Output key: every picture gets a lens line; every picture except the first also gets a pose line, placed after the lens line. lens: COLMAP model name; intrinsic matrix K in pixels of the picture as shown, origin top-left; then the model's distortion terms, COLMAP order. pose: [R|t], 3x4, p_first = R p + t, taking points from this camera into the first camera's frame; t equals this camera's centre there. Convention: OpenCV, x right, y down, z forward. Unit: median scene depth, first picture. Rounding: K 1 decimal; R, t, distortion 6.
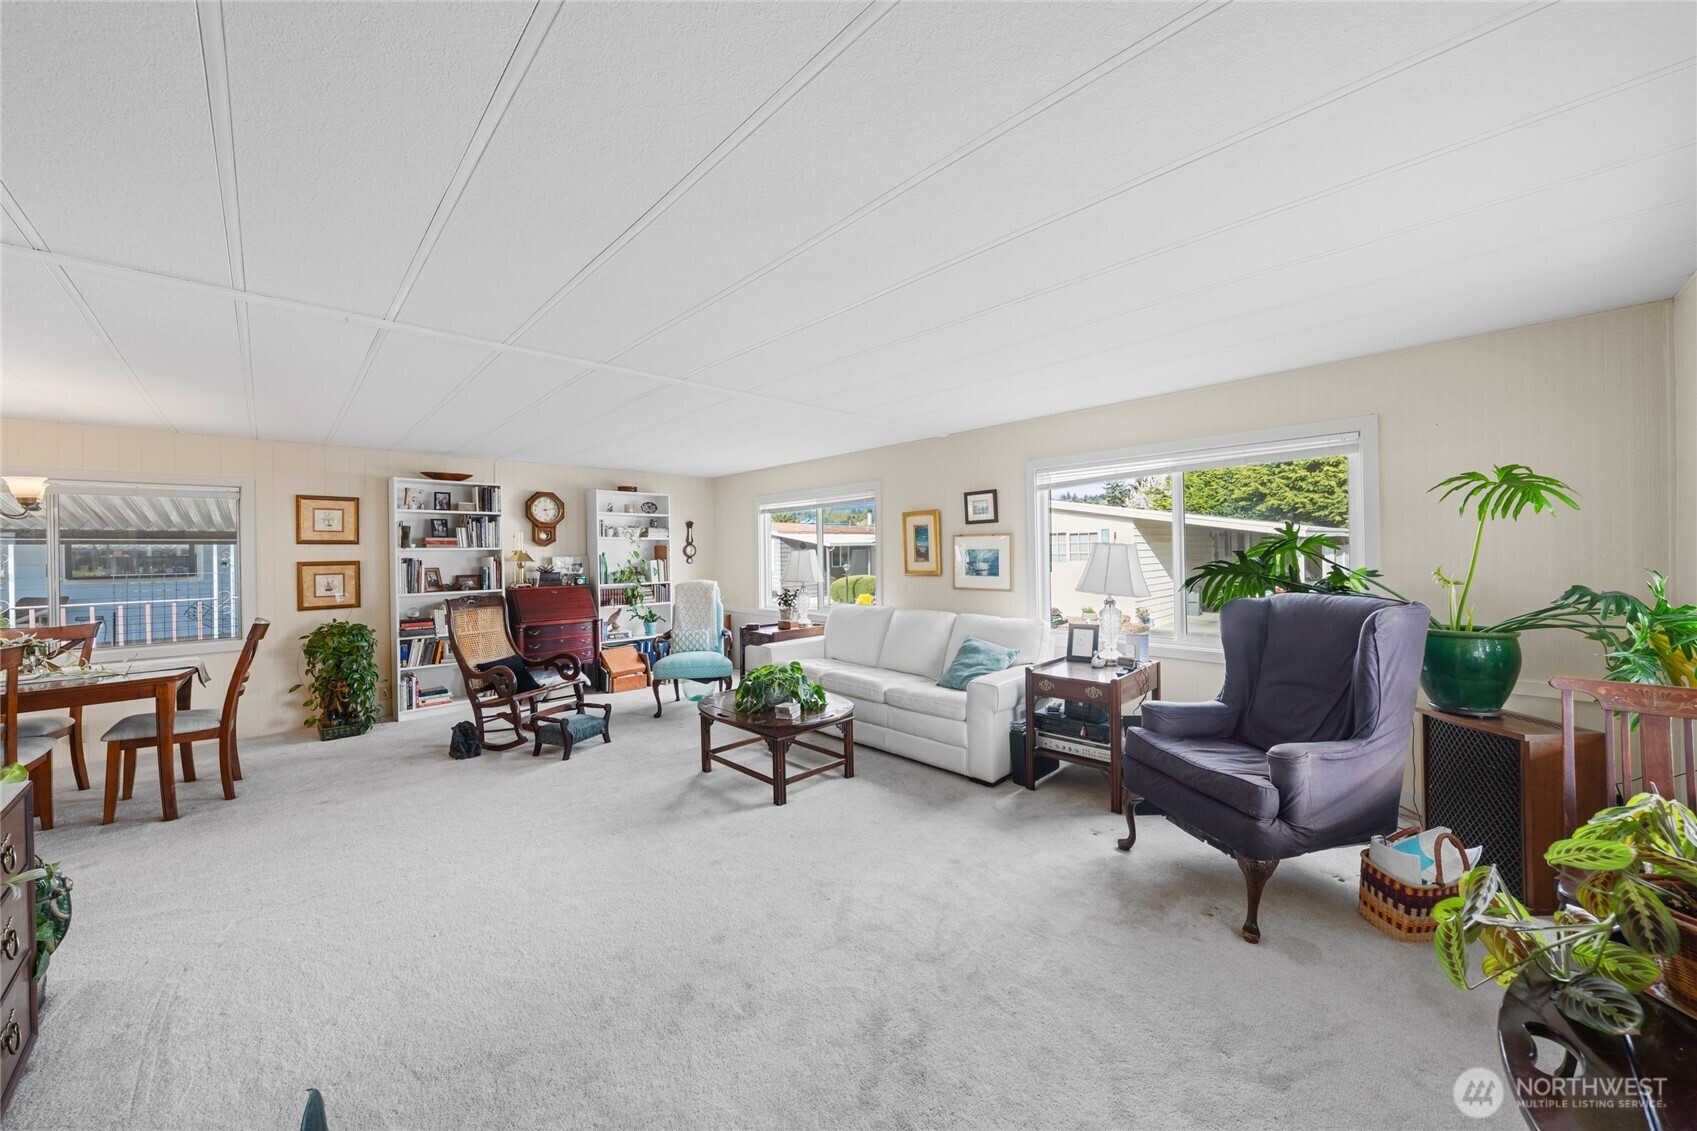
lens RADIAL K [[598.7, 0, 853.6], [0, 598.7, 556.3], [0, 0, 1]] dist [-0.003749, -0.000195]
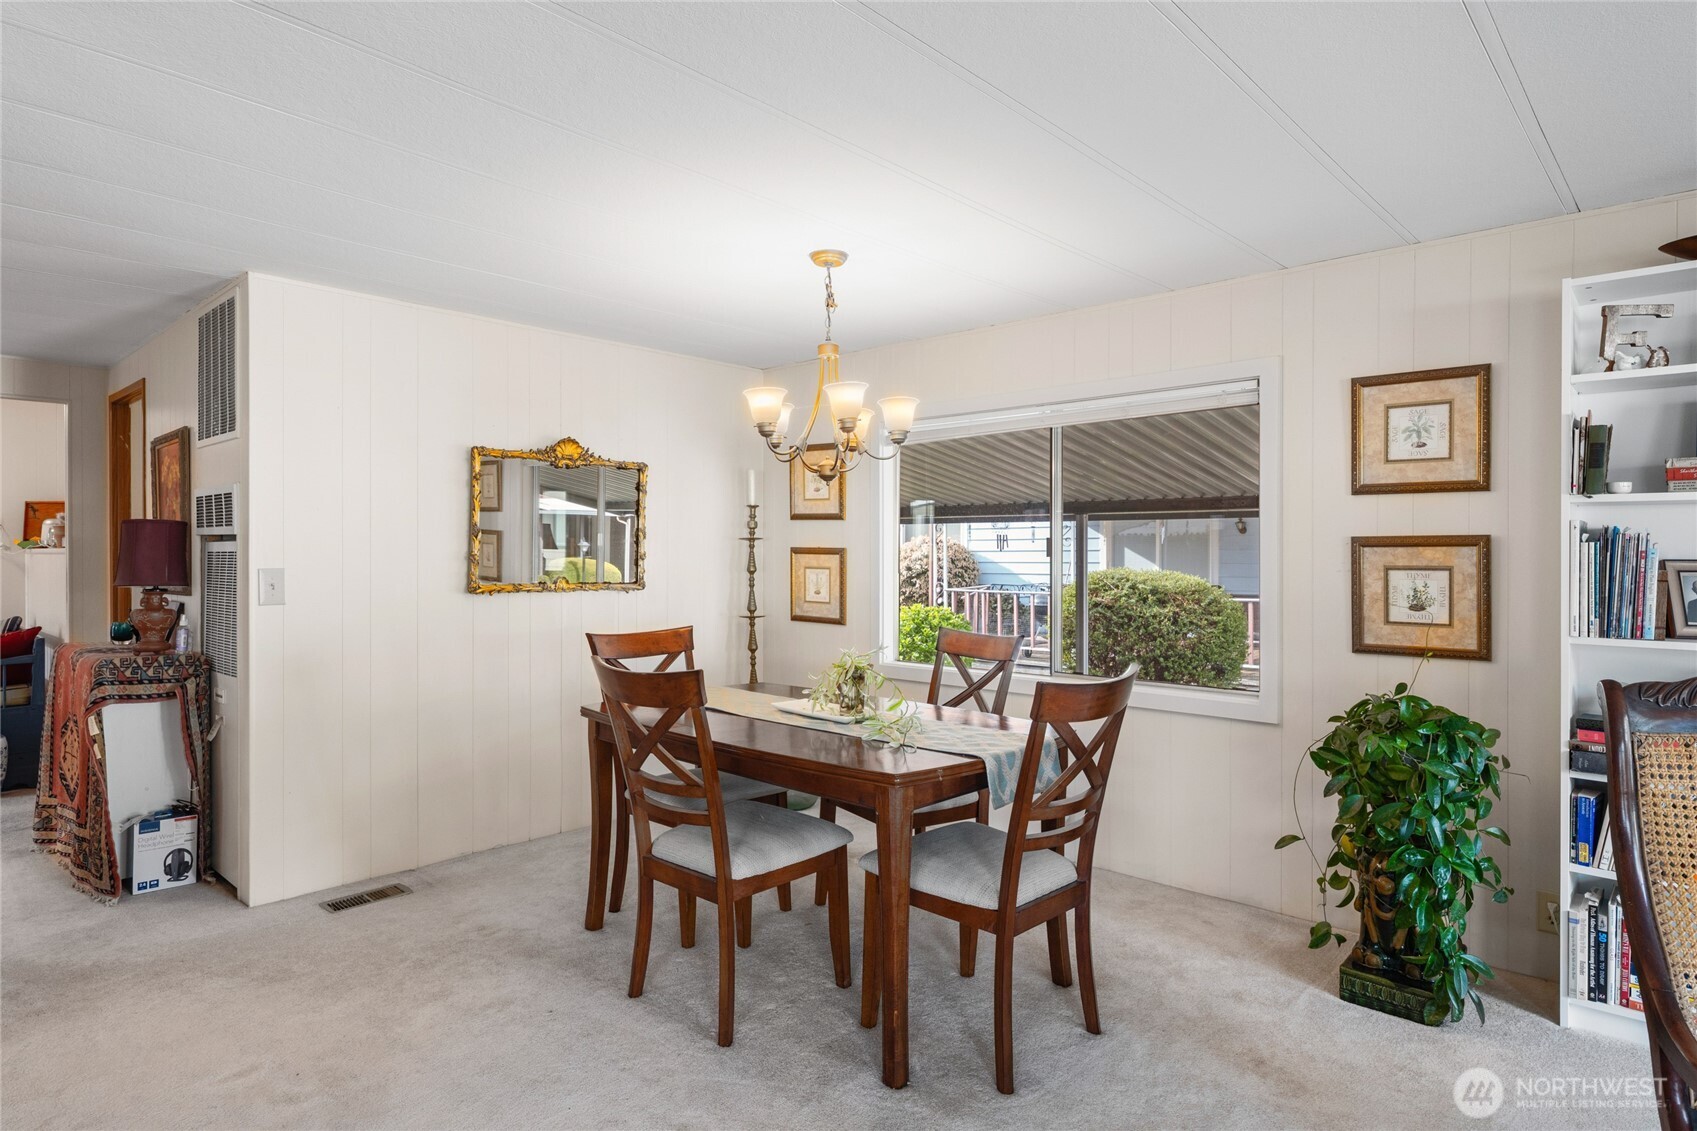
lens RADIAL K [[949.0, 0, 849.6], [0, 949.0, 546.6], [0, 0, 1]] dist [-0.000253, -0.001255]
pose [[0.050599, 0.009124, -0.998677, -0.261646], [-0.008947, 0.999922, 0.008682, 0.013167], [0.998679, 0.008495, 0.050676, 0.576243]]
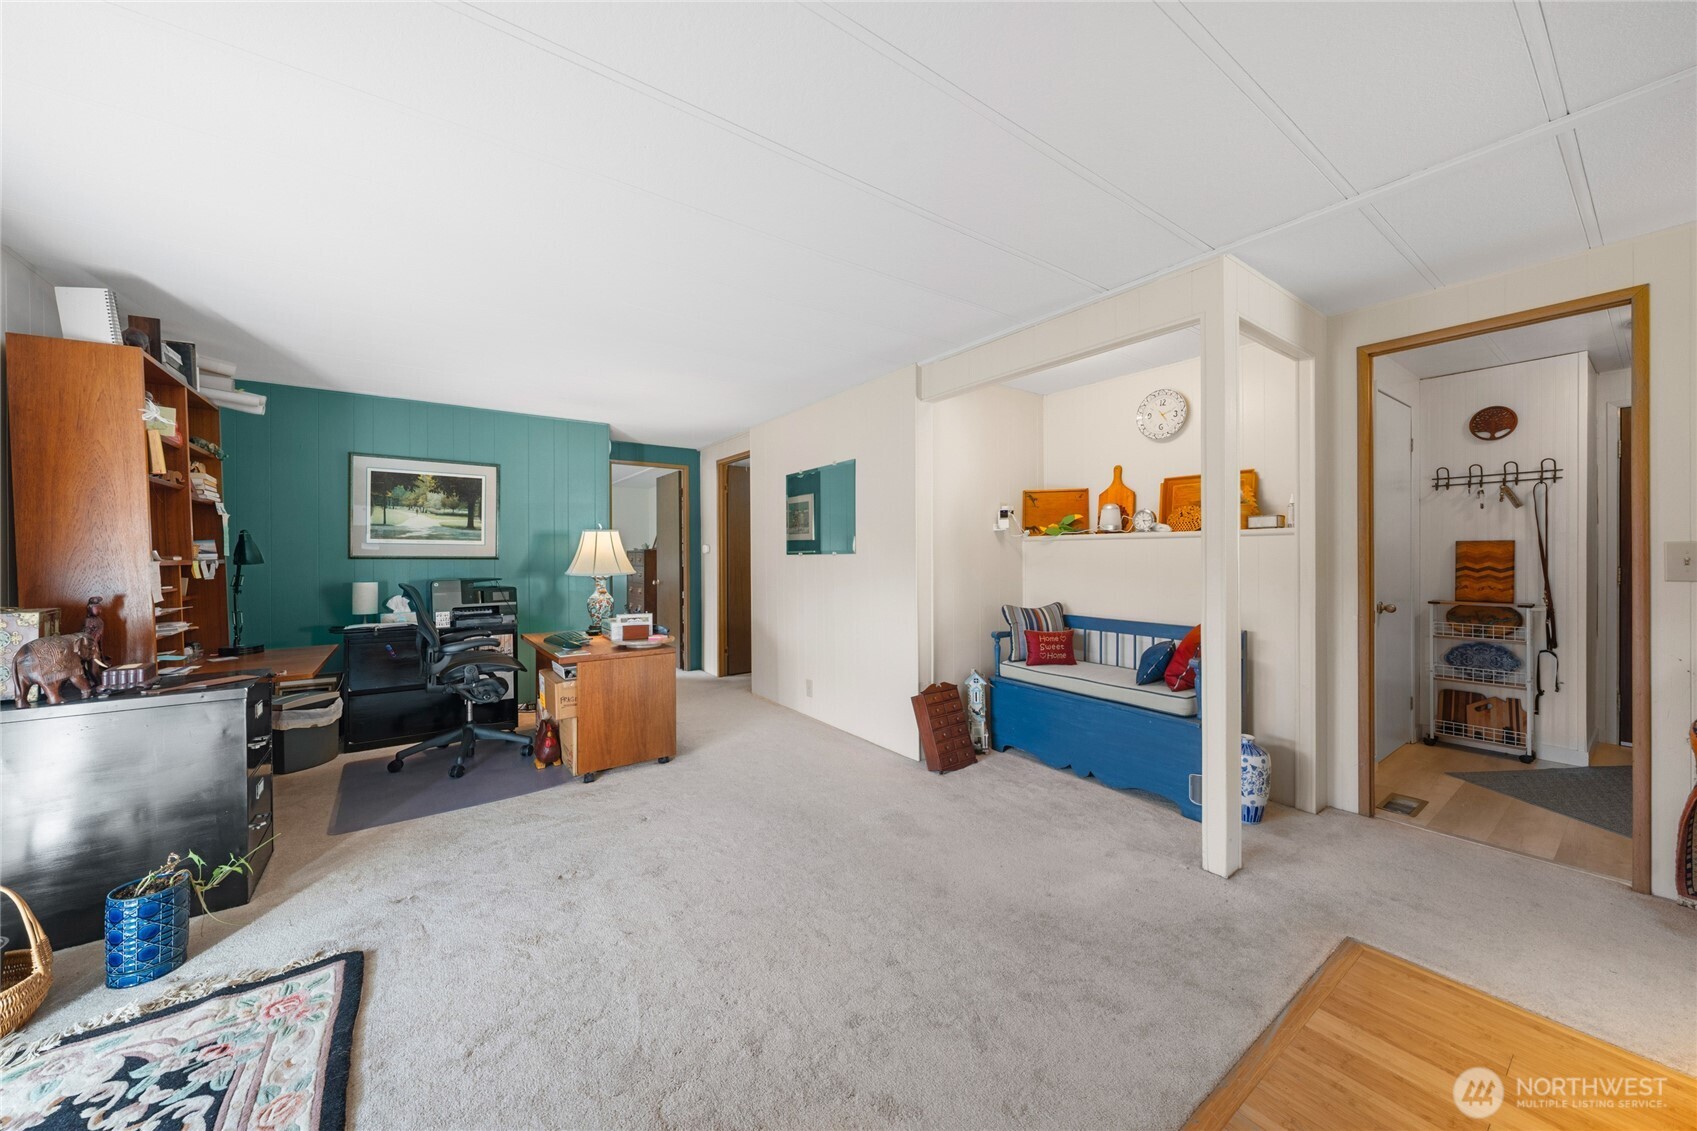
lens RADIAL K [[598.7, 0, 853.6], [0, 598.7, 556.3], [0, 0, 1]] dist [-0.003749, -0.000195]
pose [[-0.144898, 0.019607, -0.989252, -0.715357], [-0.001392, 0.999799, 0.020020, 0.047094], [0.989446, 0.004278, -0.144842, -0.537986]]
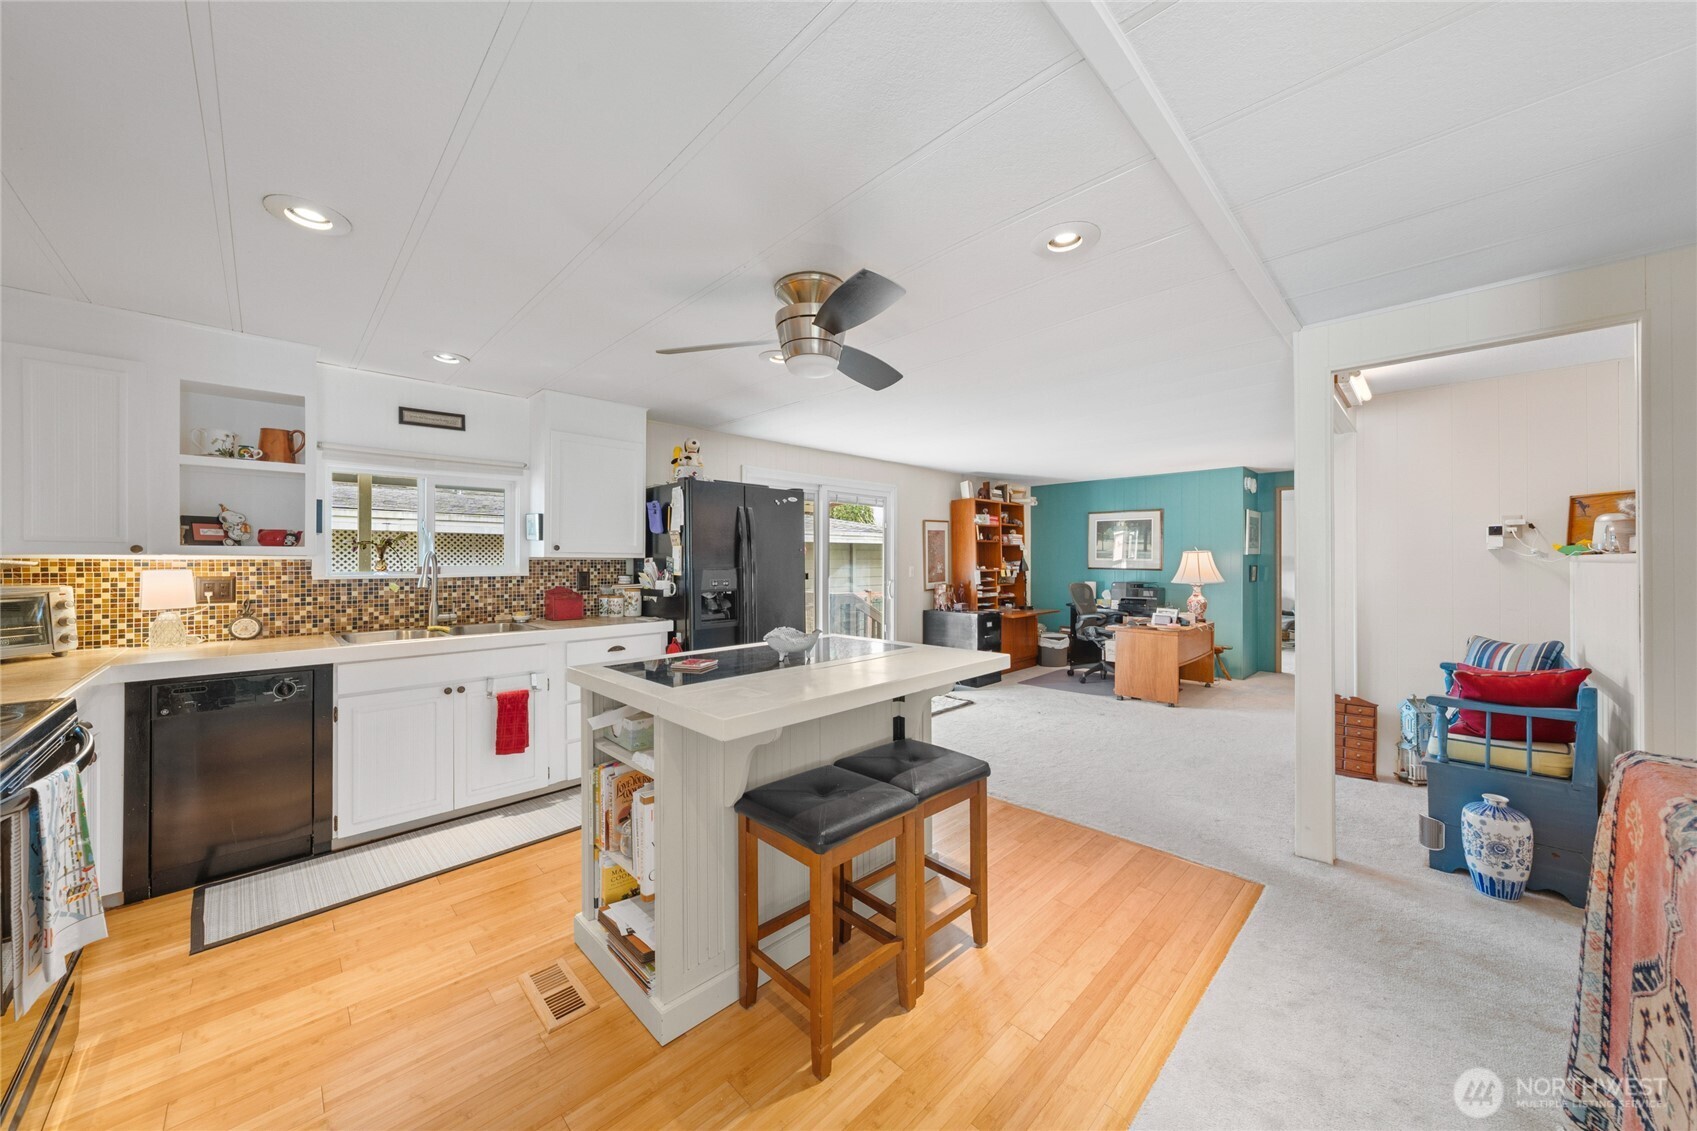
lens RADIAL K [[591.3, 0, 849.0], [0, 591.3, 560.6], [0, 0, 1]] dist [-0.001101, 0.000078]
pose [[-0.999852, 0.015983, -0.006346, -0.793727], [0.015931, 0.999839, 0.008219, 0.024319], [0.006476, 0.008117, -0.999946, 0.176704]]
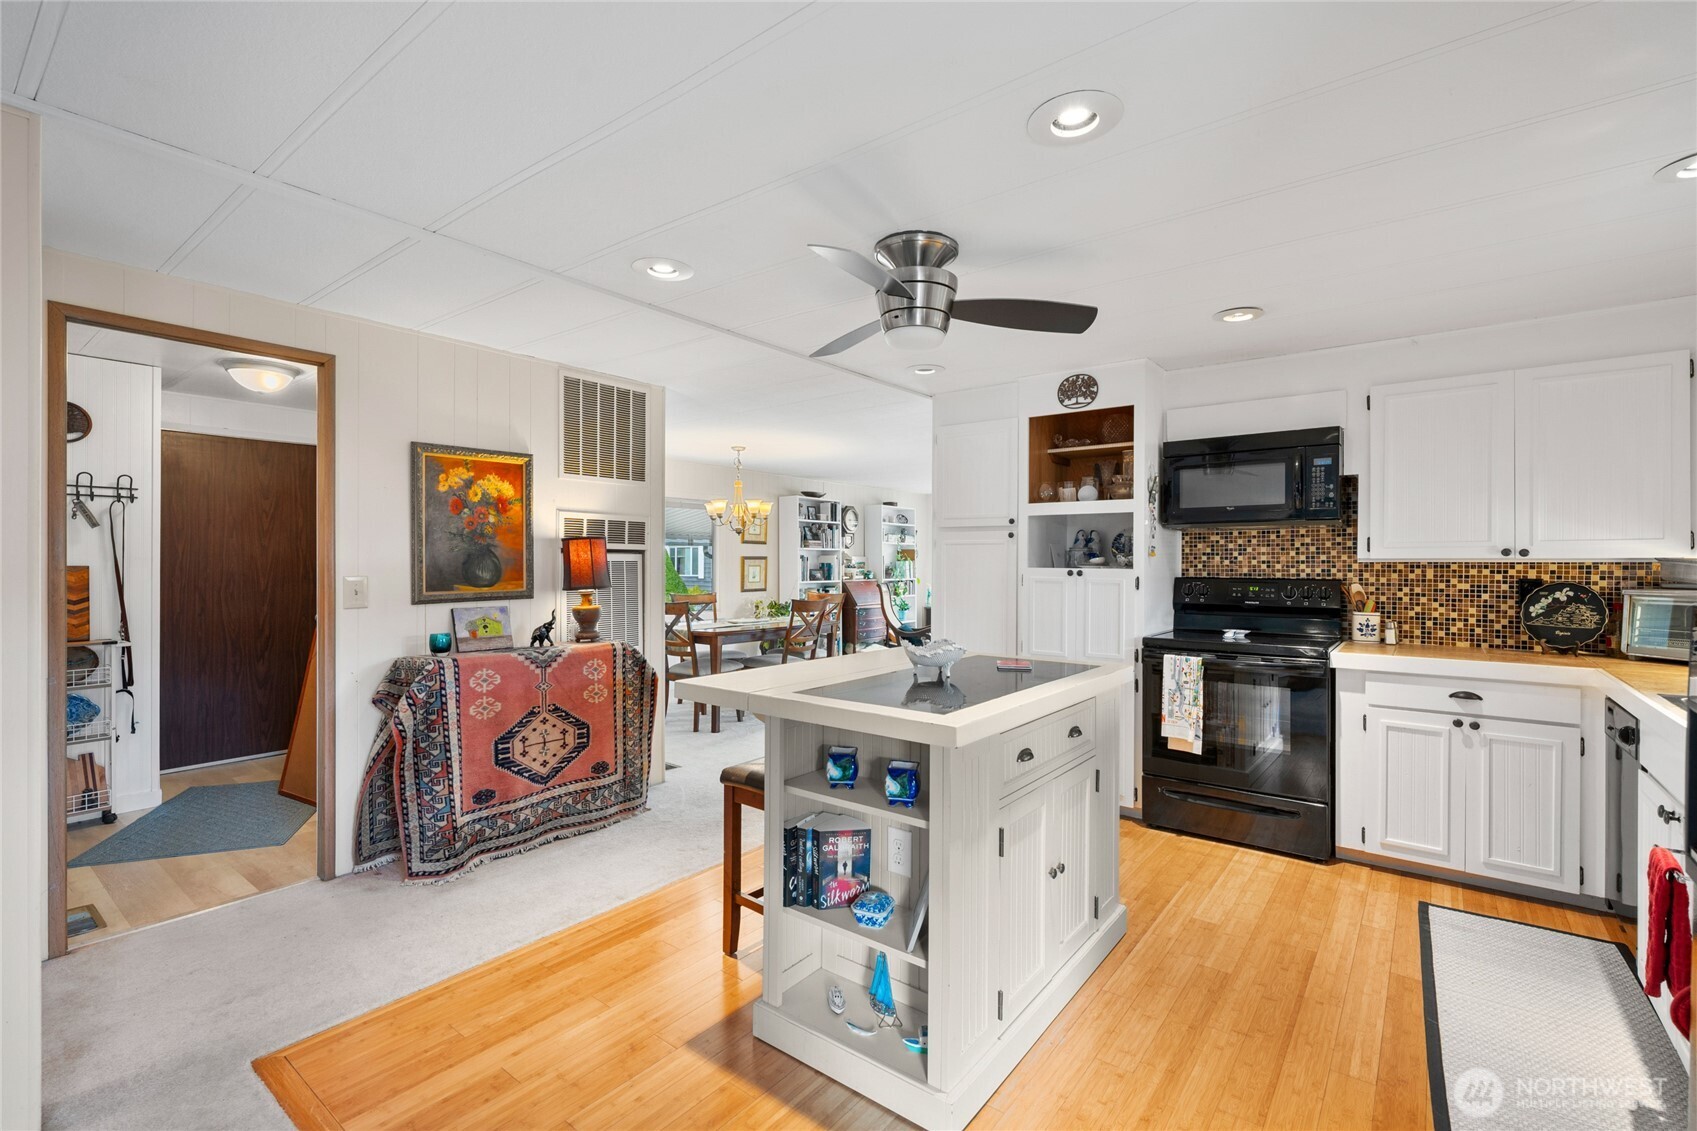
lens RADIAL K [[752.8, 0, 848.5], [0, 752.8, 565.5], [0, 0, 1]] dist [0.004045, 0.000359]
pose [[0.990875, 0.017070, 0.133700, -0.873734], [-0.016706, 0.999853, -0.003850, 0.031311], [-0.133746, 0.001581, 0.991014, -0.714380]]
